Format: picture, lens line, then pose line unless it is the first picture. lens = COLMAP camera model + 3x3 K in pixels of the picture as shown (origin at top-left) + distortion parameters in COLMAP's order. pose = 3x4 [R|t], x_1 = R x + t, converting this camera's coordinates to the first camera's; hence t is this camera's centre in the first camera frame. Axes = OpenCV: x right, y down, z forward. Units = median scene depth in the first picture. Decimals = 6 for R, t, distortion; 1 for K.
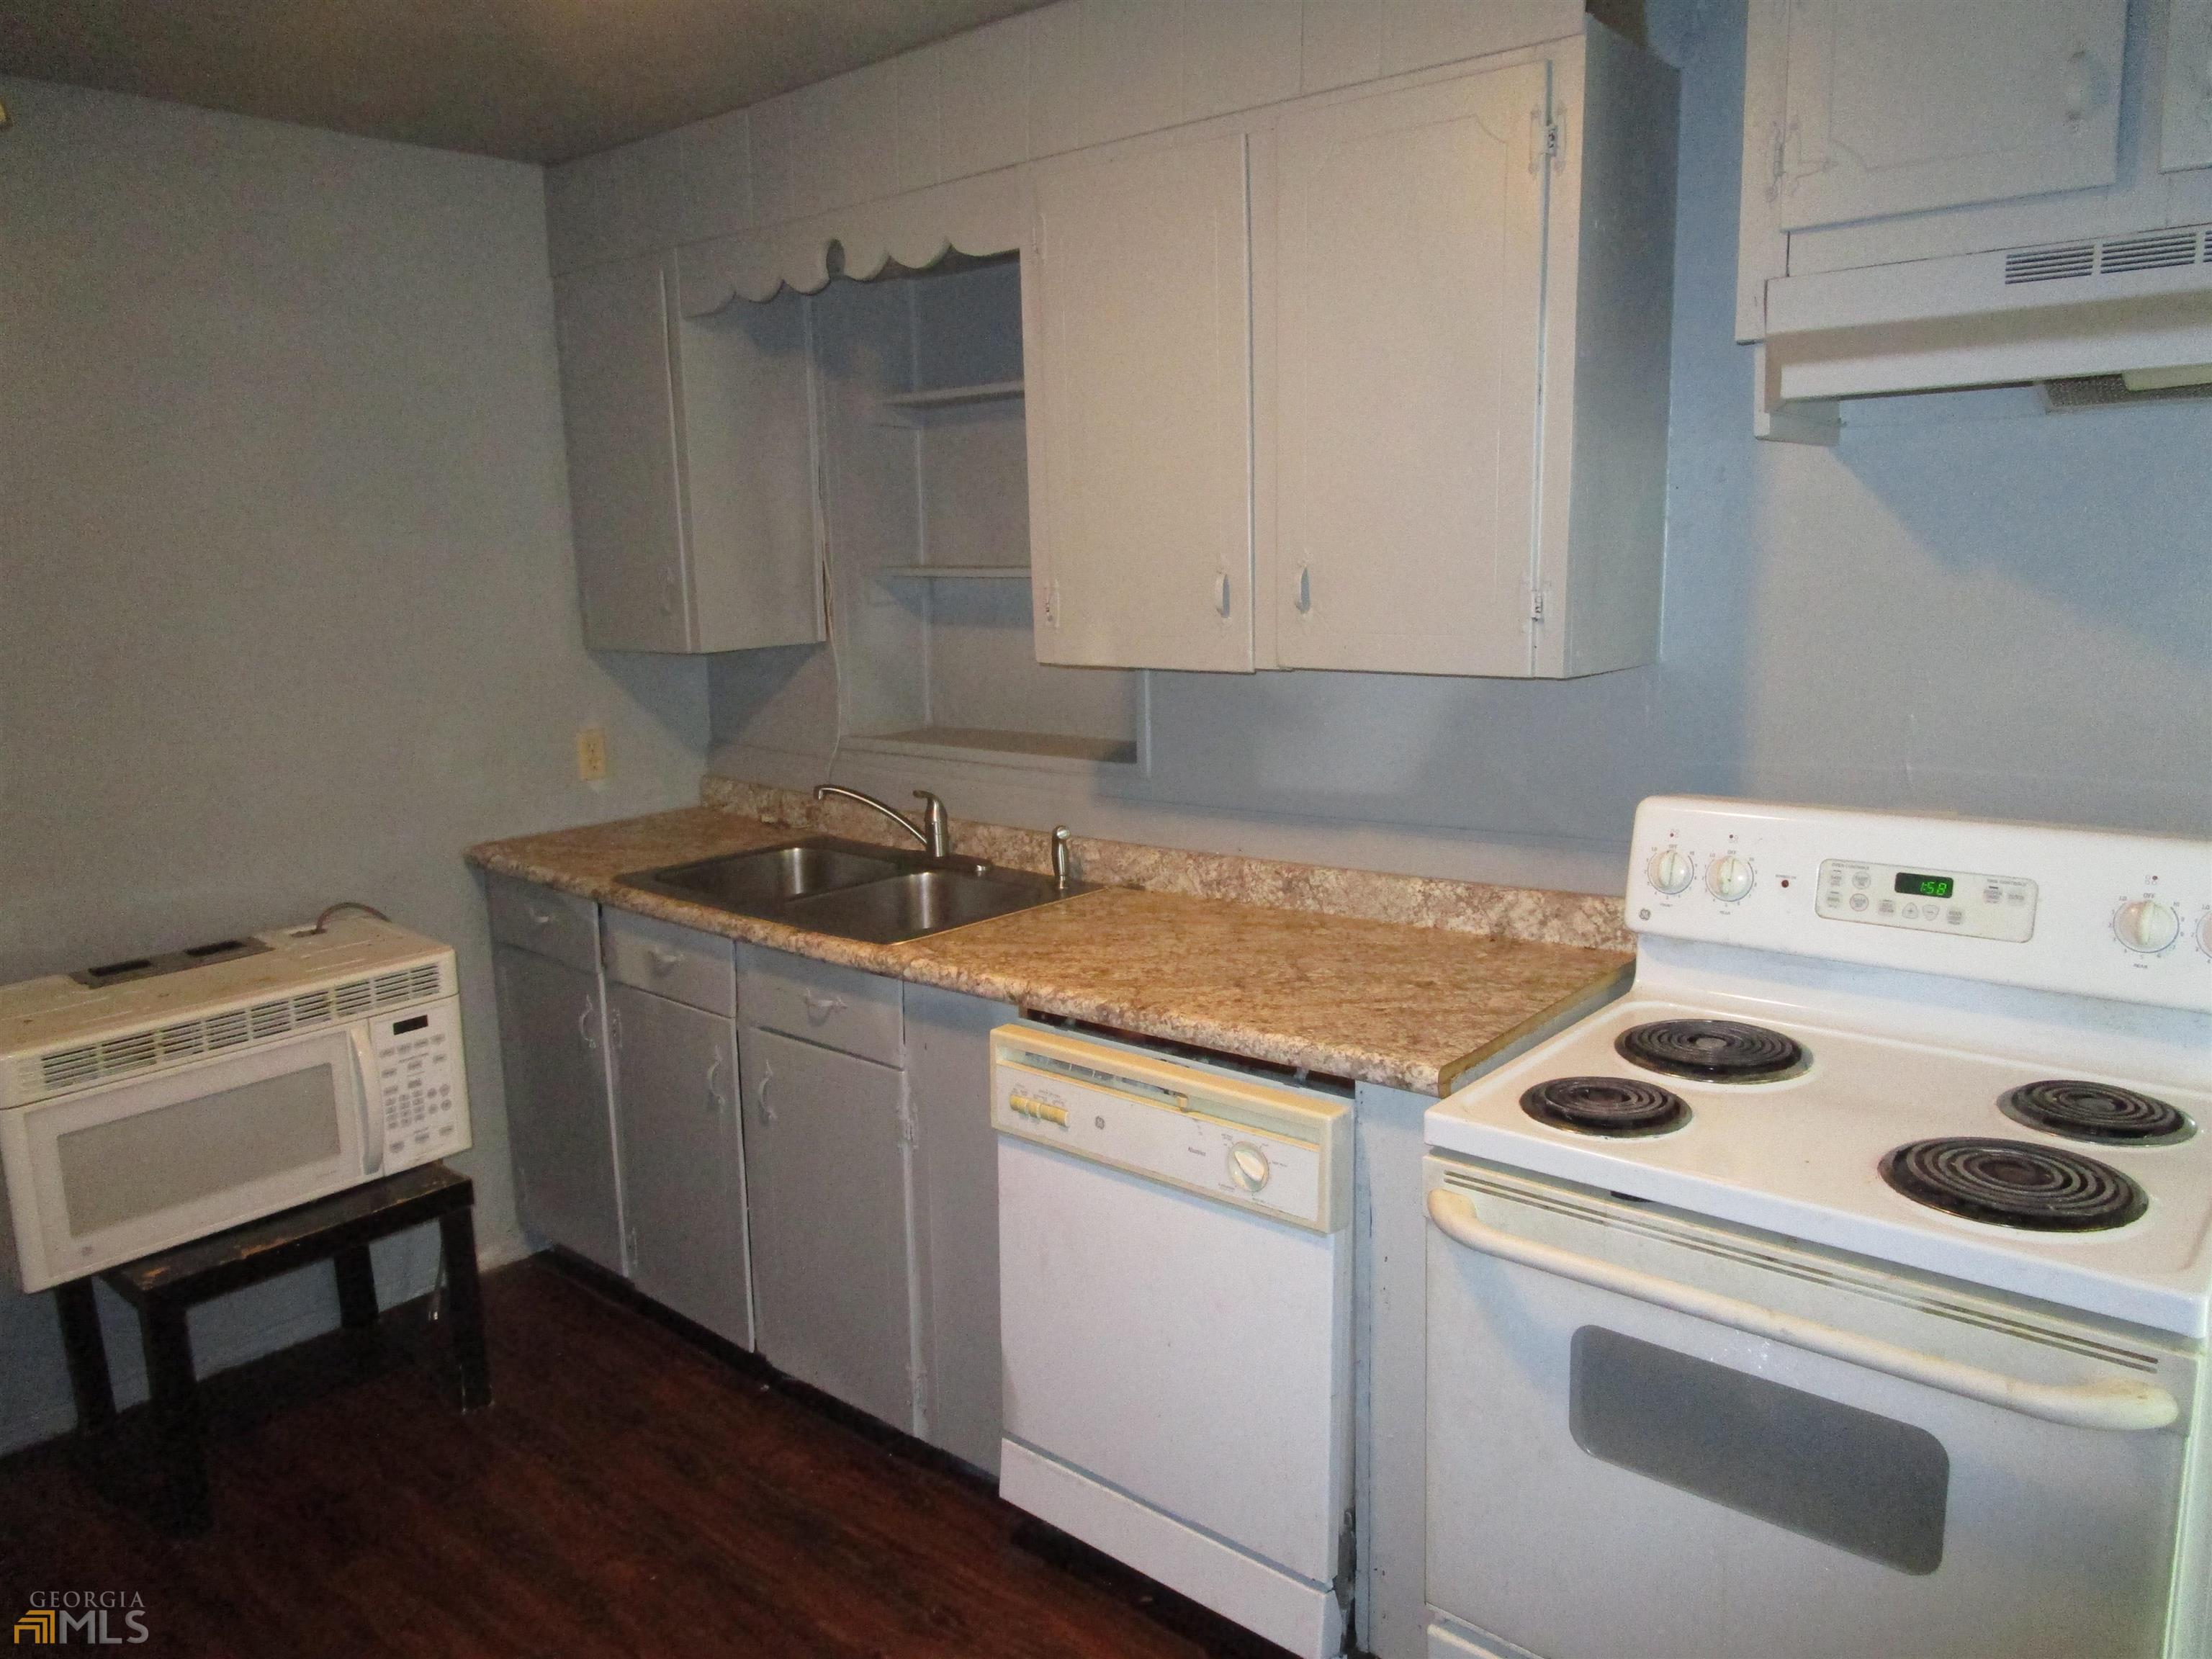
lens RADIAL K [[1582.2, 0, 1105.4], [0, 1582.2, 830.0], [0, 0, 1]] dist [-0.029121, 0.012901]
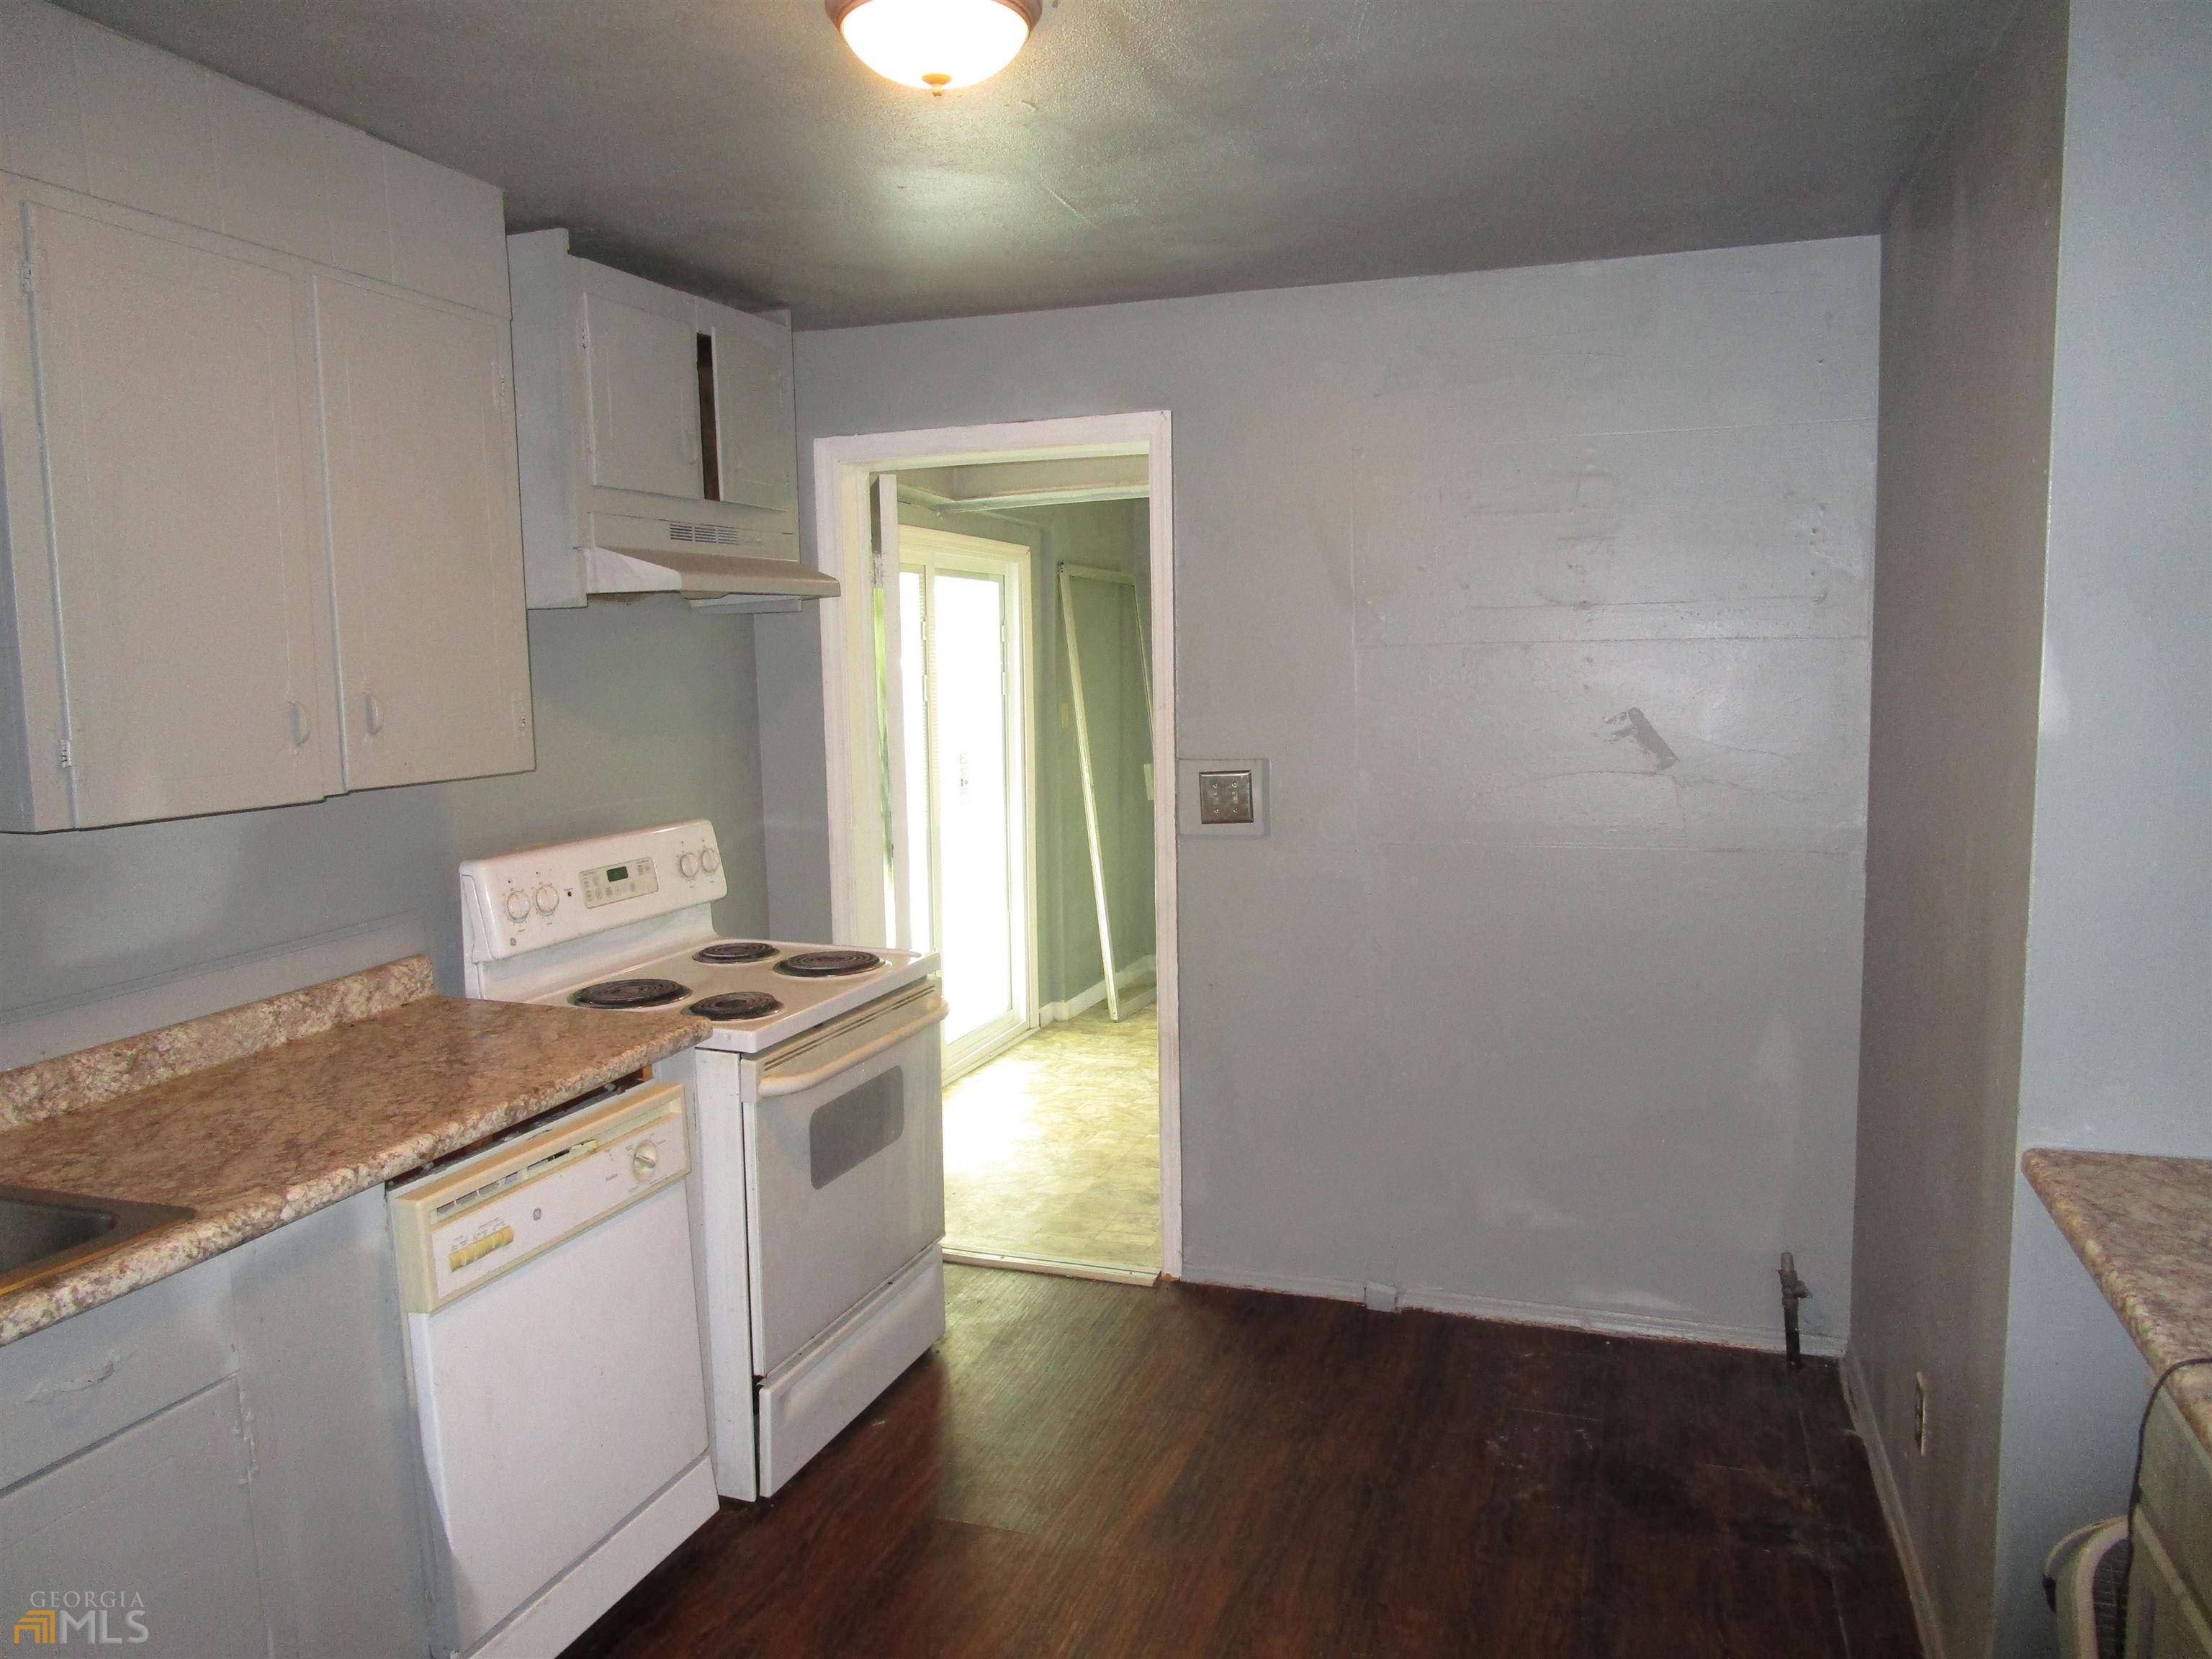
lens RADIAL K [[1582.2, 0, 1103.7], [0, 1582.2, 830.7], [0, 0, 1]] dist [-0.029121, 0.012901]
pose [[-0.368796, -0.071567, 0.926751, -0.998422], [0.194318, 0.969065, 0.152163, -0.133941], [-0.908972, 0.236201, -0.343481, 0.879408]]
